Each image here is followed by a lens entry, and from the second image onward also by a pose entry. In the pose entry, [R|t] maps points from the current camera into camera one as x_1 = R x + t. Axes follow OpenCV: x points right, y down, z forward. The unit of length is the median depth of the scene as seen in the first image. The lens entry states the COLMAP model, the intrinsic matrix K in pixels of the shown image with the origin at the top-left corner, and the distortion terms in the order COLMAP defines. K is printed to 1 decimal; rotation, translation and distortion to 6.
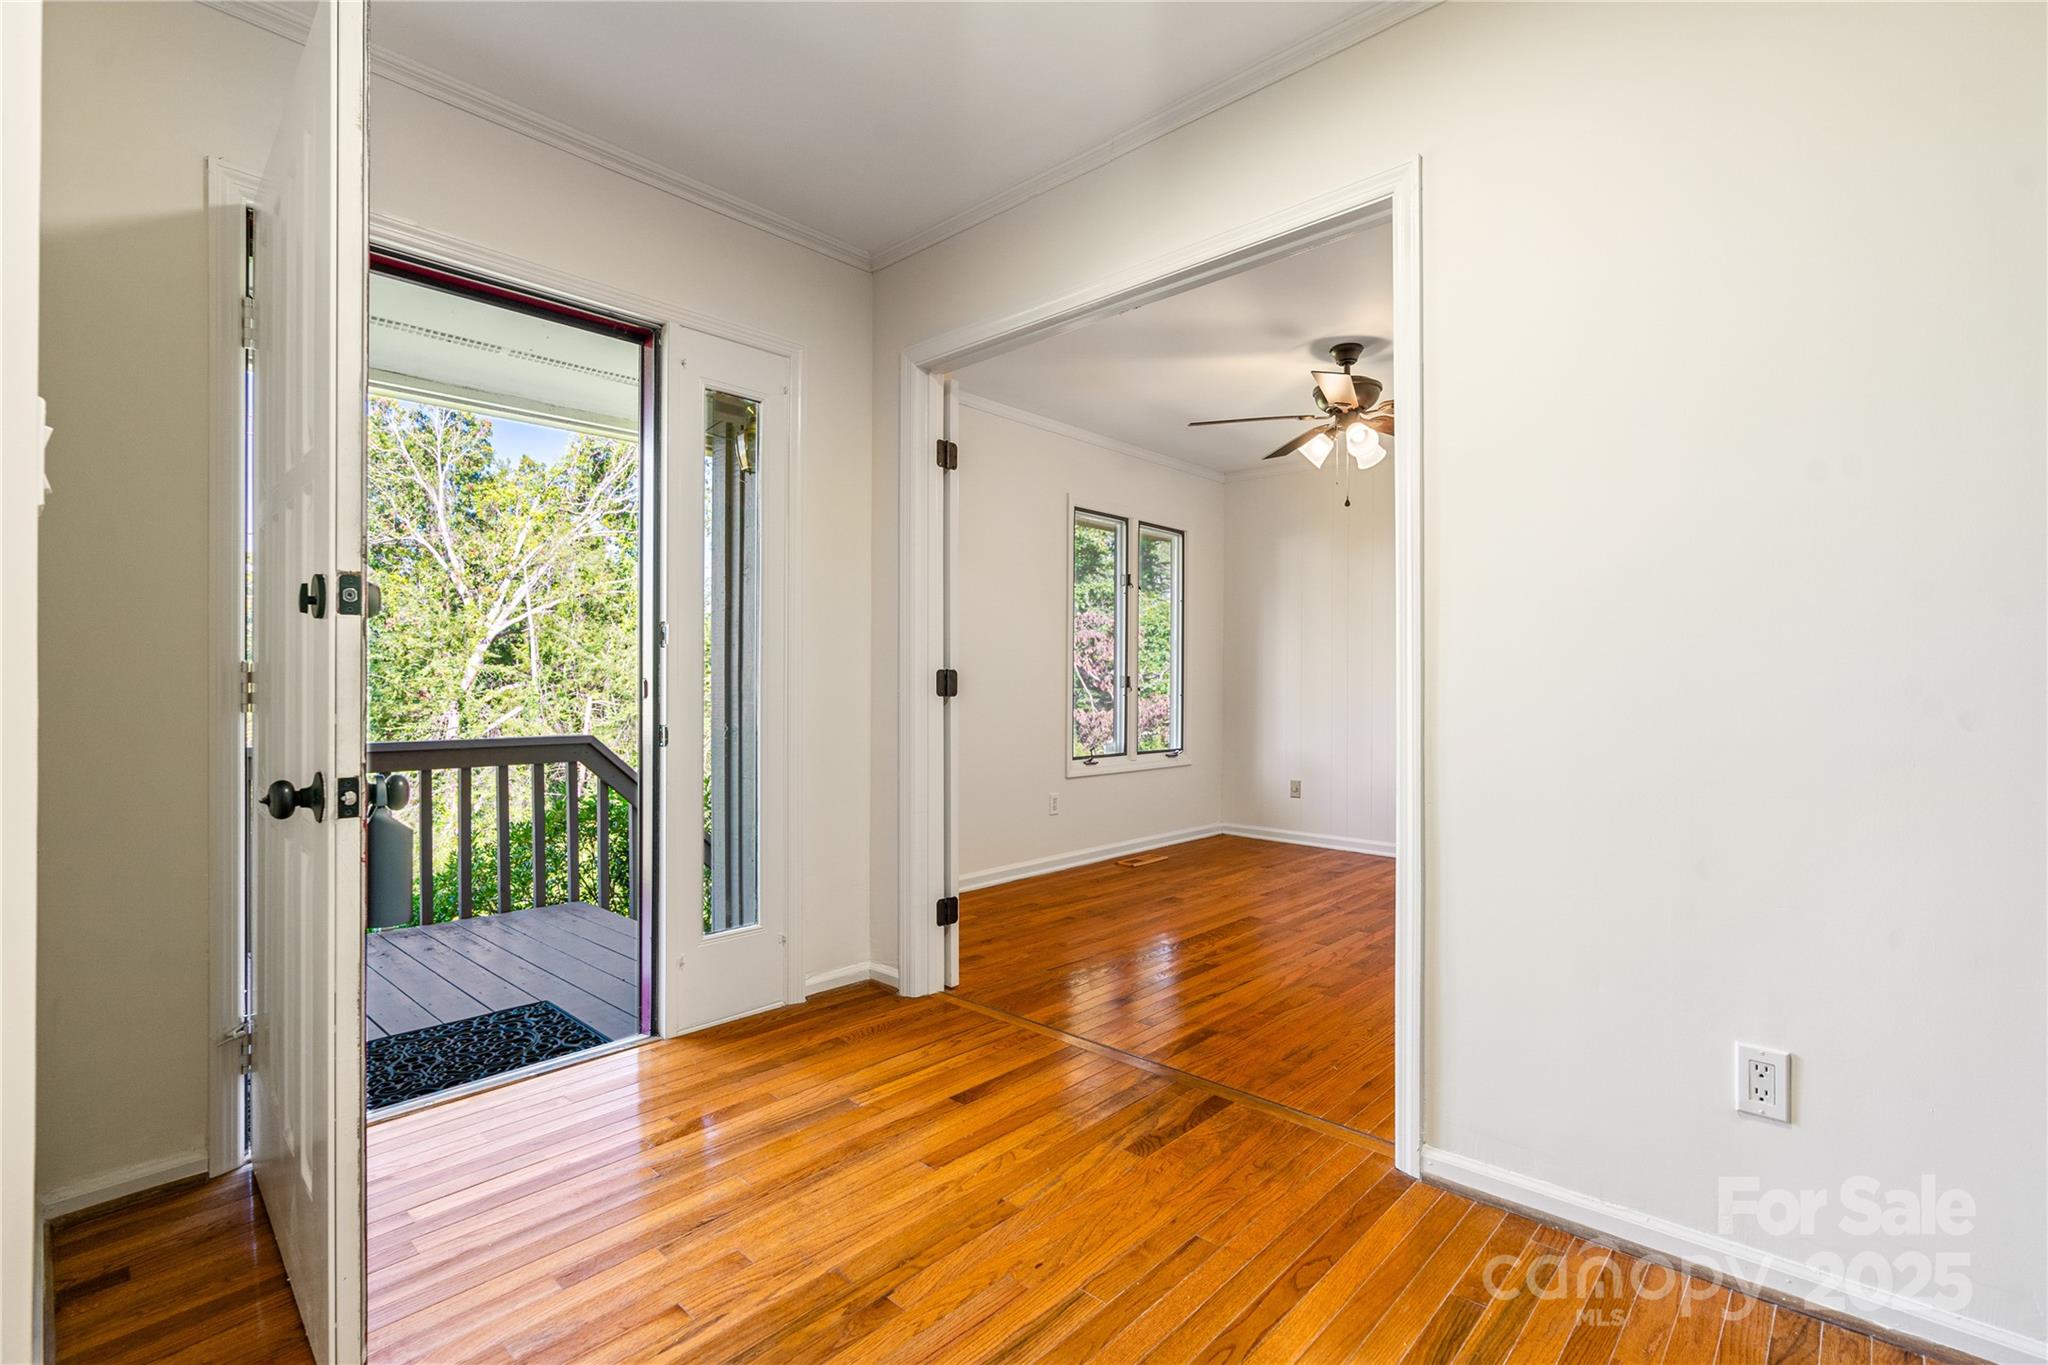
lens RADIAL K [[949.4, 0, 1033.3], [0, 949.4, 683.7], [0, 0, 1]] dist [-0.009757, 0.003037]
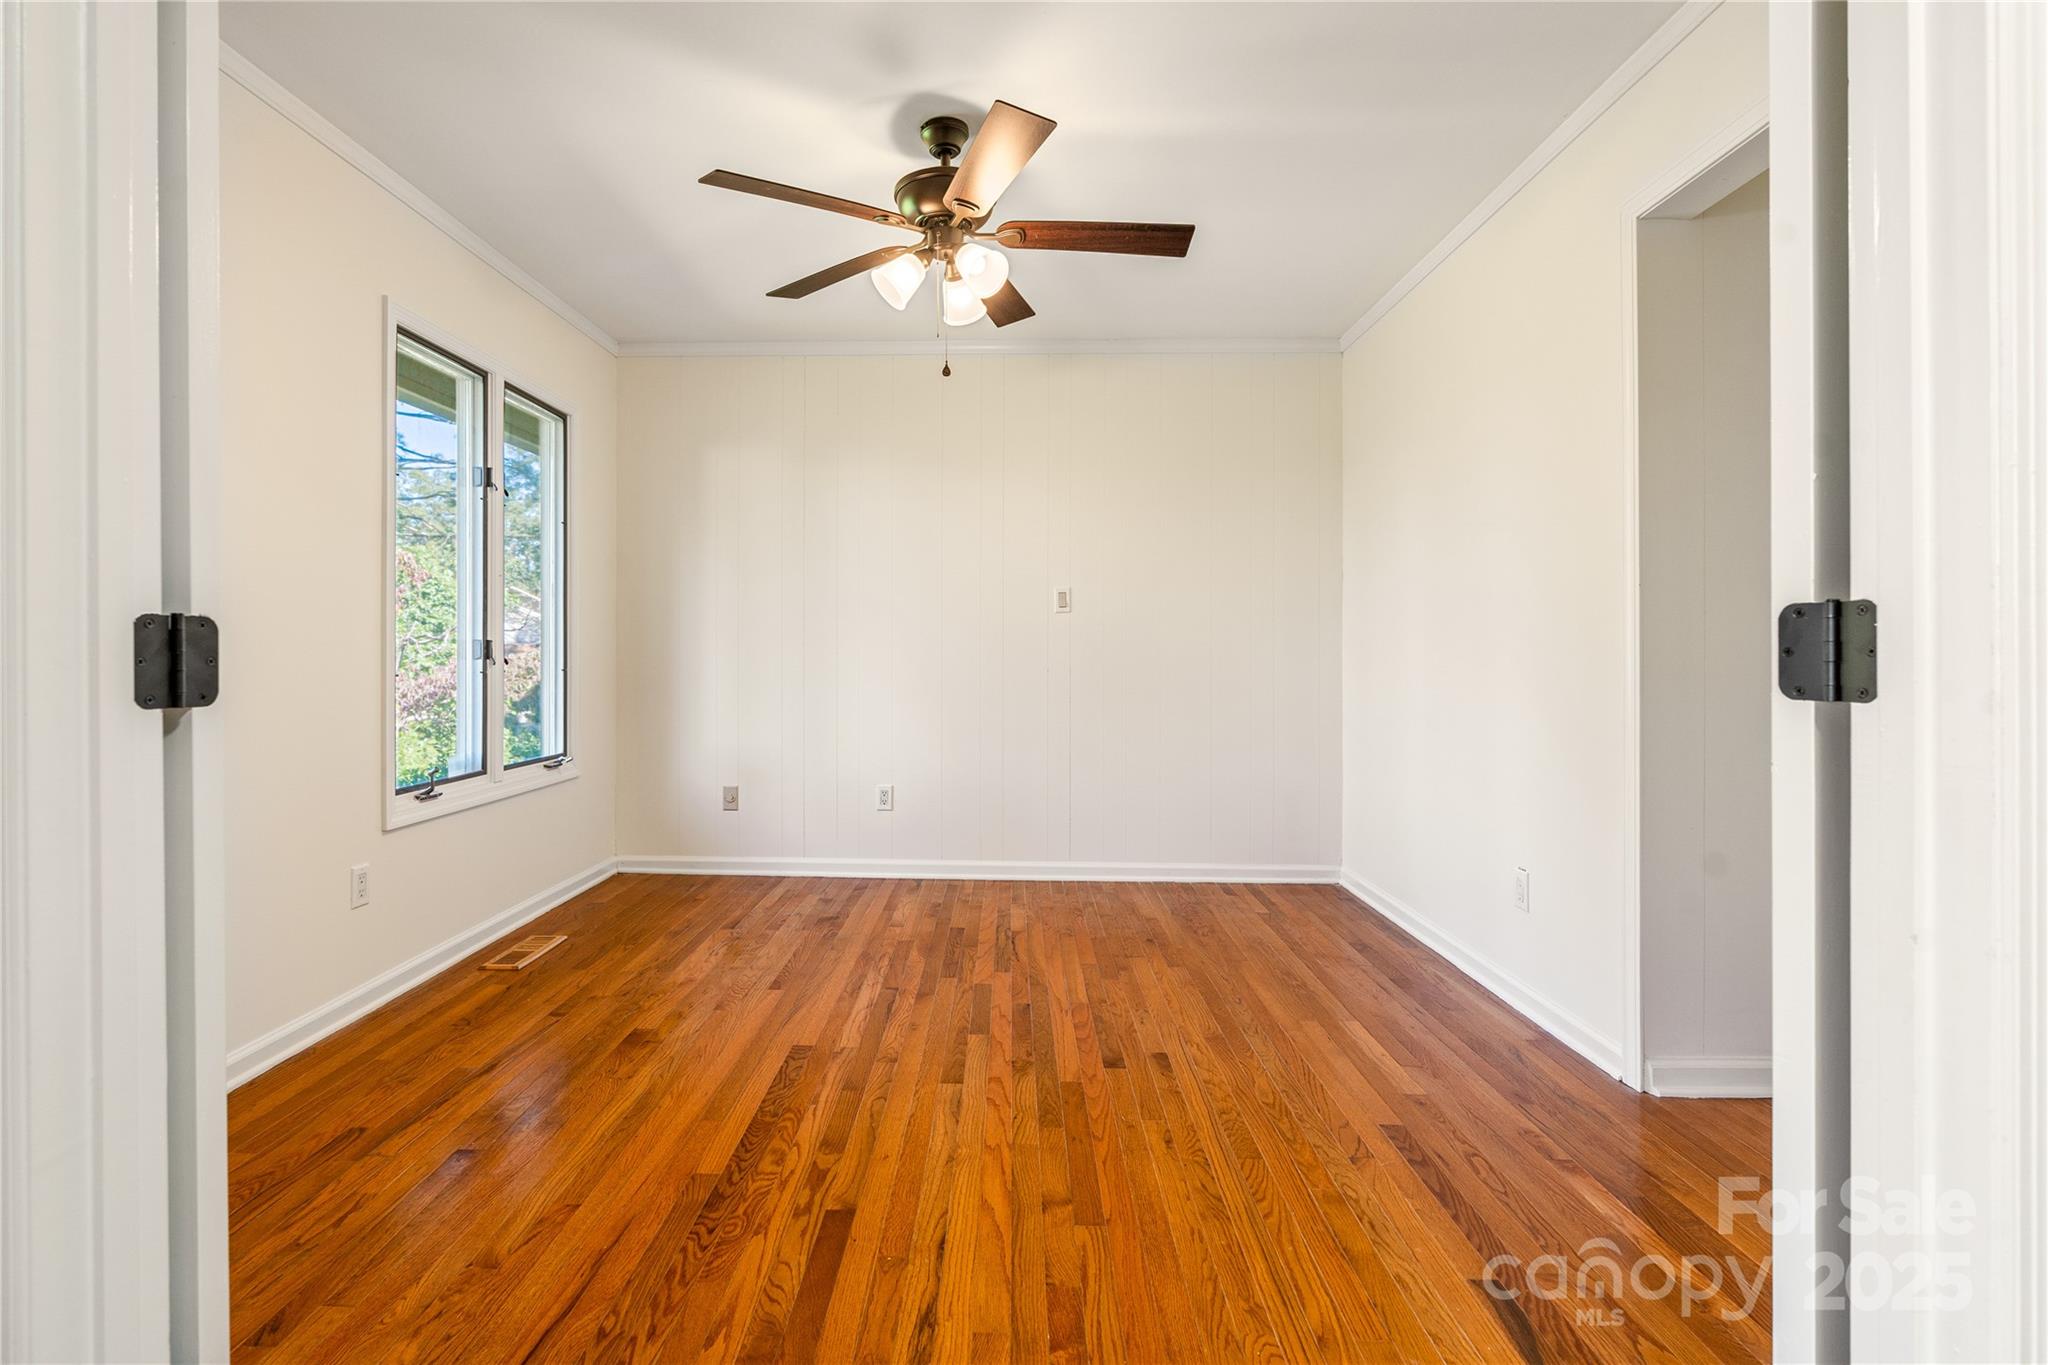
lens RADIAL K [[949.4, 0, 958.3], [0, 949.4, 655.1], [0, 0, 1]] dist [-0.009757, 0.003037]
pose [[0.766340, -0.006391, 0.642404, -0.034256], [0.001878, 0.999969, 0.007709, -0.001664], [-0.642433, -0.004701, 0.766328, 0.226371]]
